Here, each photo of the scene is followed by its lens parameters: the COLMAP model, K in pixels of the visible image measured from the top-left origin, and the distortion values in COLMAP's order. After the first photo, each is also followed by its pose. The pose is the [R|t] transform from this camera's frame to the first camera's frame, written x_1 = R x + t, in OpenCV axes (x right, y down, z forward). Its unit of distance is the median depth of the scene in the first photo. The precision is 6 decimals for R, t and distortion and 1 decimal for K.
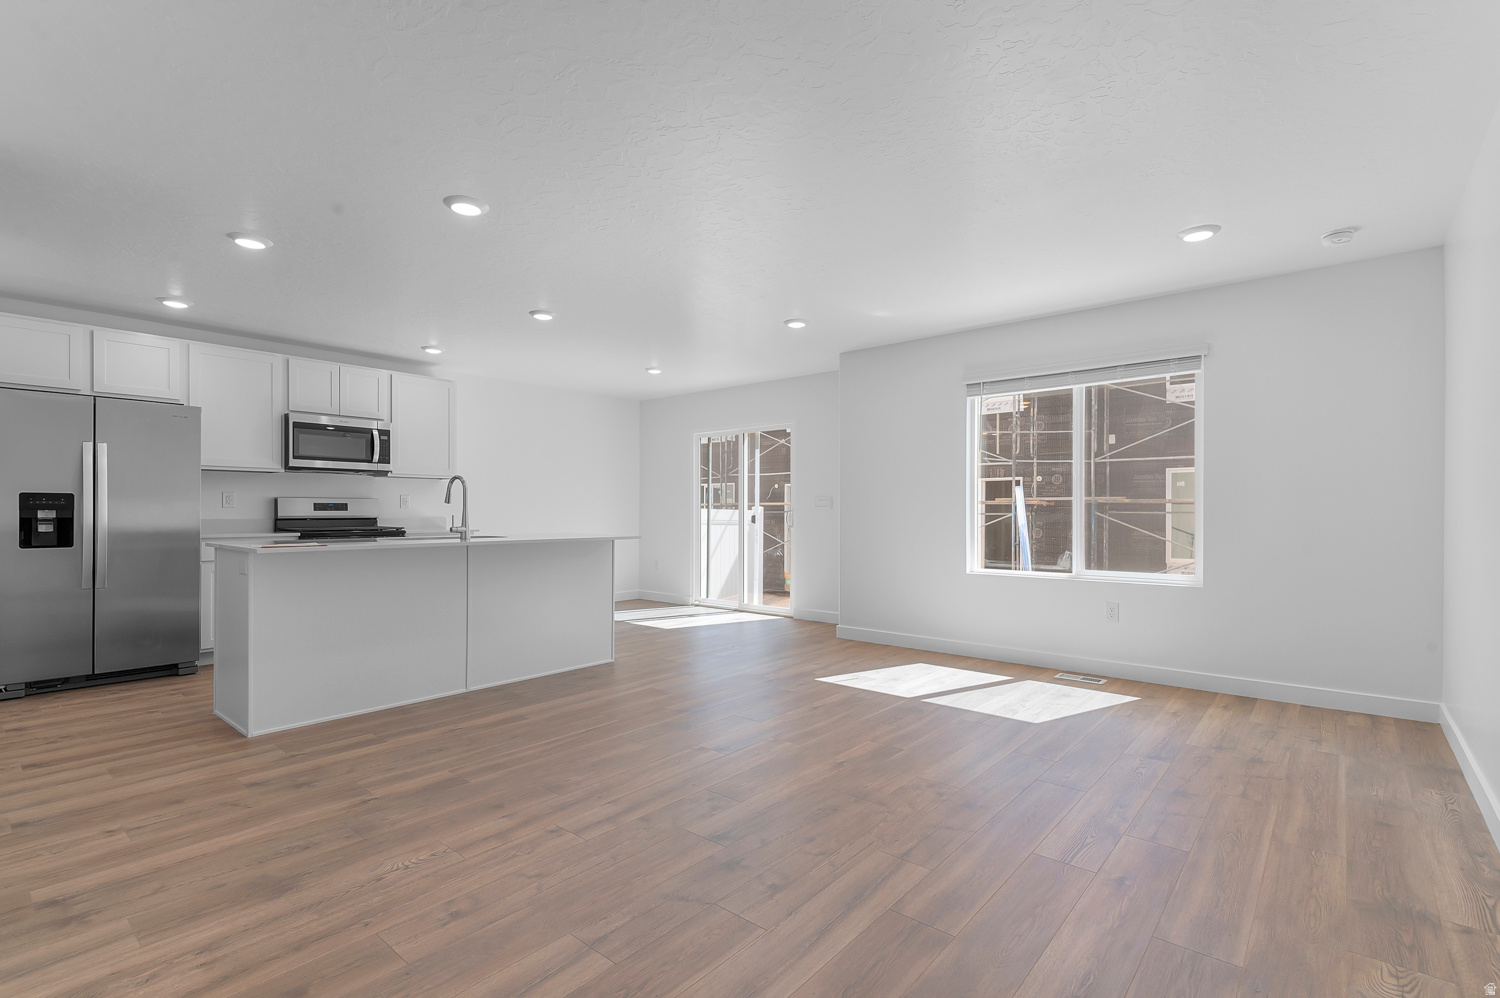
lens RADIAL K [[679.1, 0, 748.3], [0, 679.1, 505.8], [0, 0, 1]] dist [-0.012988, -0.000218]
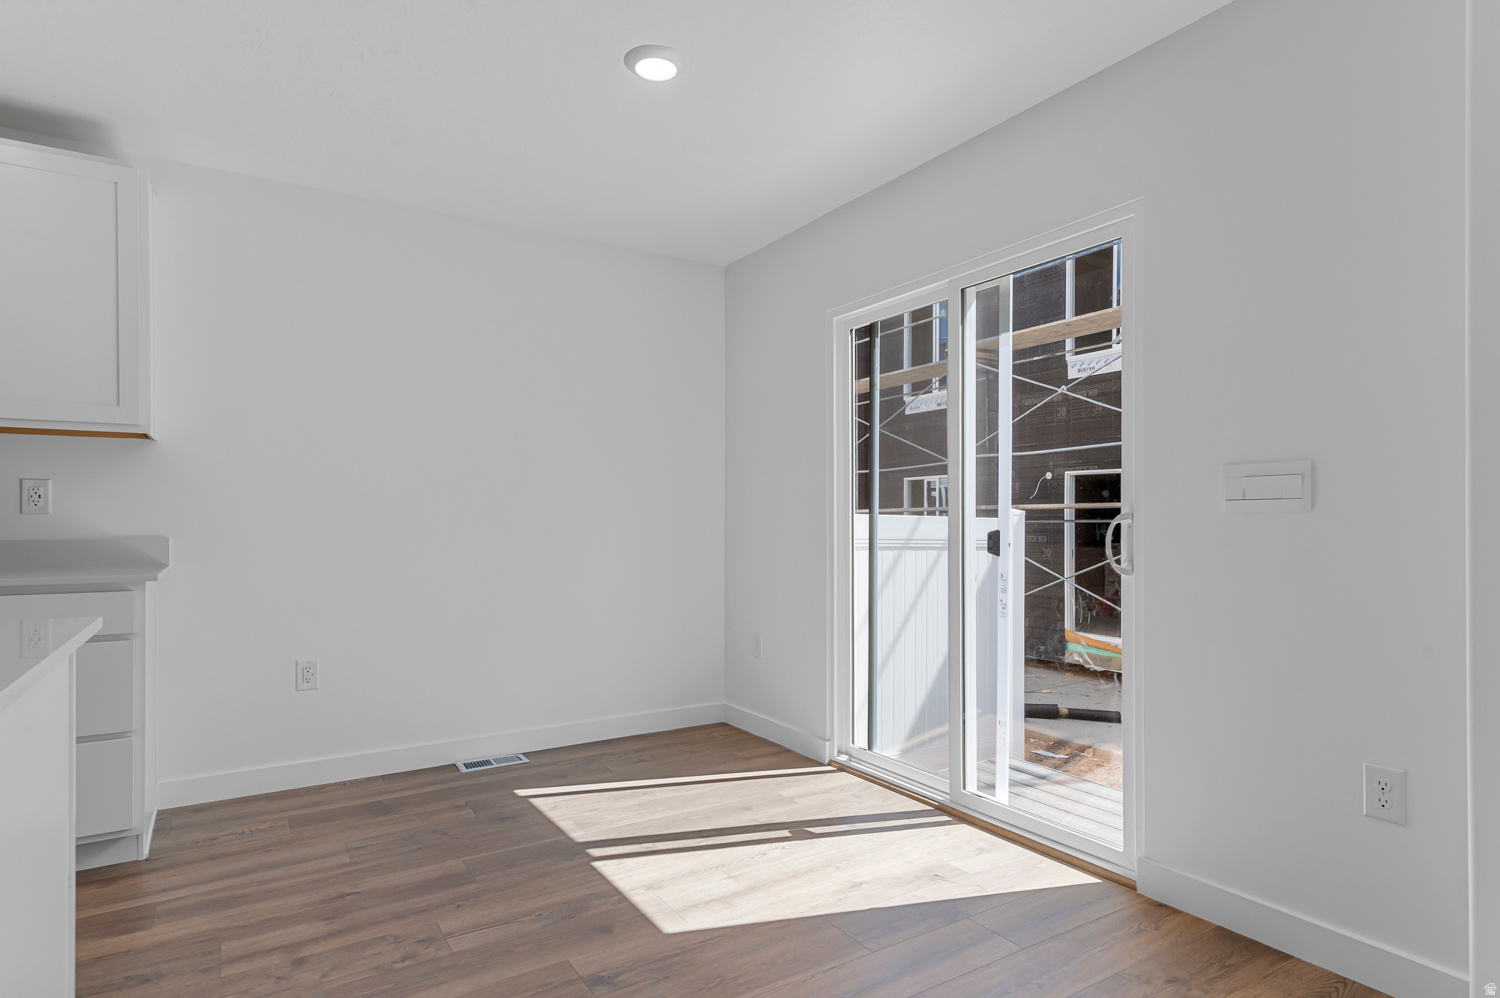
lens RADIAL K [[818.7, 0, 743.8], [0, 818.7, 518.5], [0, 0, 1]] dist [0.002472, 0.000273]
pose [[0.952936, -0.004187, -0.303143, 0.011614], [0.005414, 0.999980, 0.003208, 0.005923], [0.303124, -0.004698, 0.952940, 0.549935]]
